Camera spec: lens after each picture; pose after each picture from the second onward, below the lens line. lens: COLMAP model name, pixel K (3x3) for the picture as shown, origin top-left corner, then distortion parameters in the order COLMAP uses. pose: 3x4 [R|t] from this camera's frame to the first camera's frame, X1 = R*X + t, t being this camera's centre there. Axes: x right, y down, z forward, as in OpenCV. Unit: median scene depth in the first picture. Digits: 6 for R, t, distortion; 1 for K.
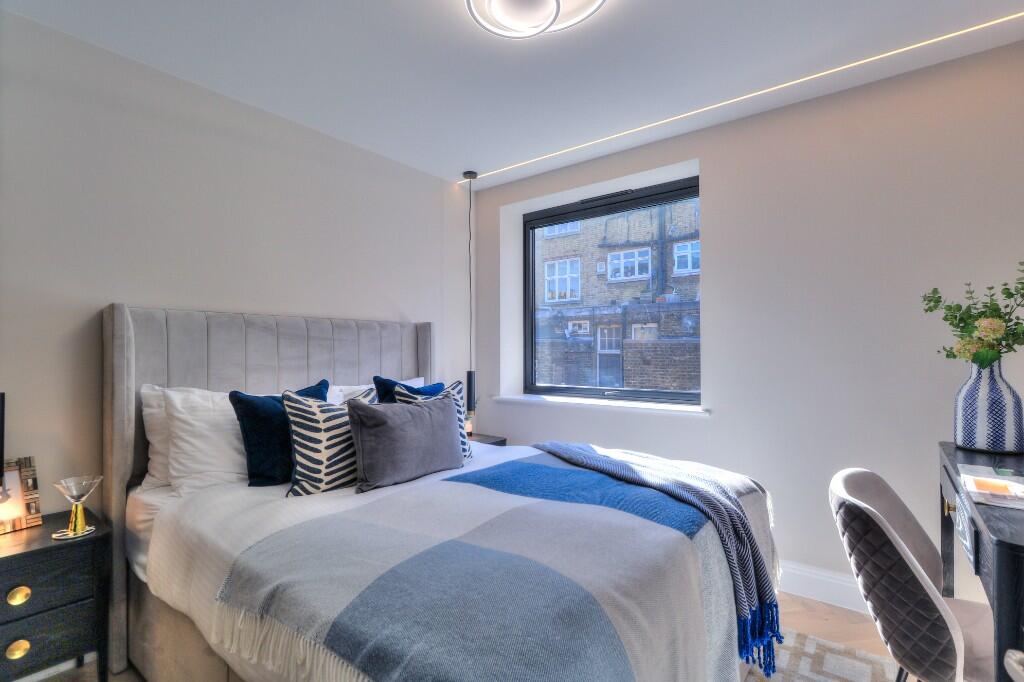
lens RADIAL K [[480.4, 0, 510.2], [0, 480.4, 353.4], [0, 0, 1]] dist [-0.000571, 0.000120]
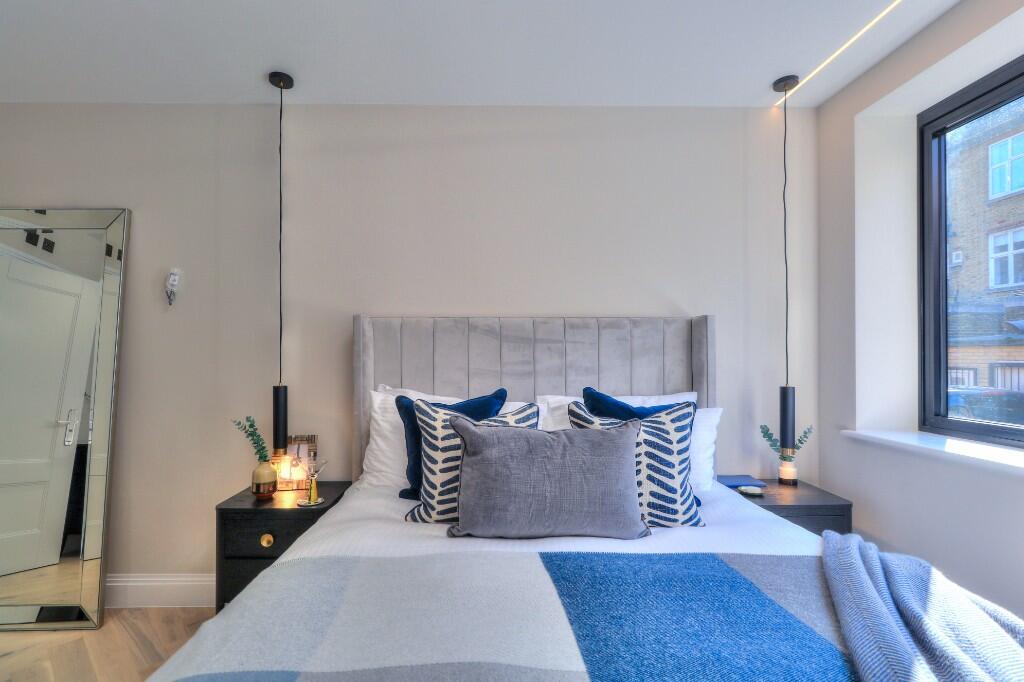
lens RADIAL K [[480.4, 0, 510.2], [0, 480.4, 353.4], [0, 0, 1]] dist [-0.000571, 0.000120]
pose [[0.626875, 0.000044, -0.779120, 0.264194], [-0.003702, 0.999989, -0.002922, -0.005697], [0.779111, 0.004716, 0.626868, 0.425746]]
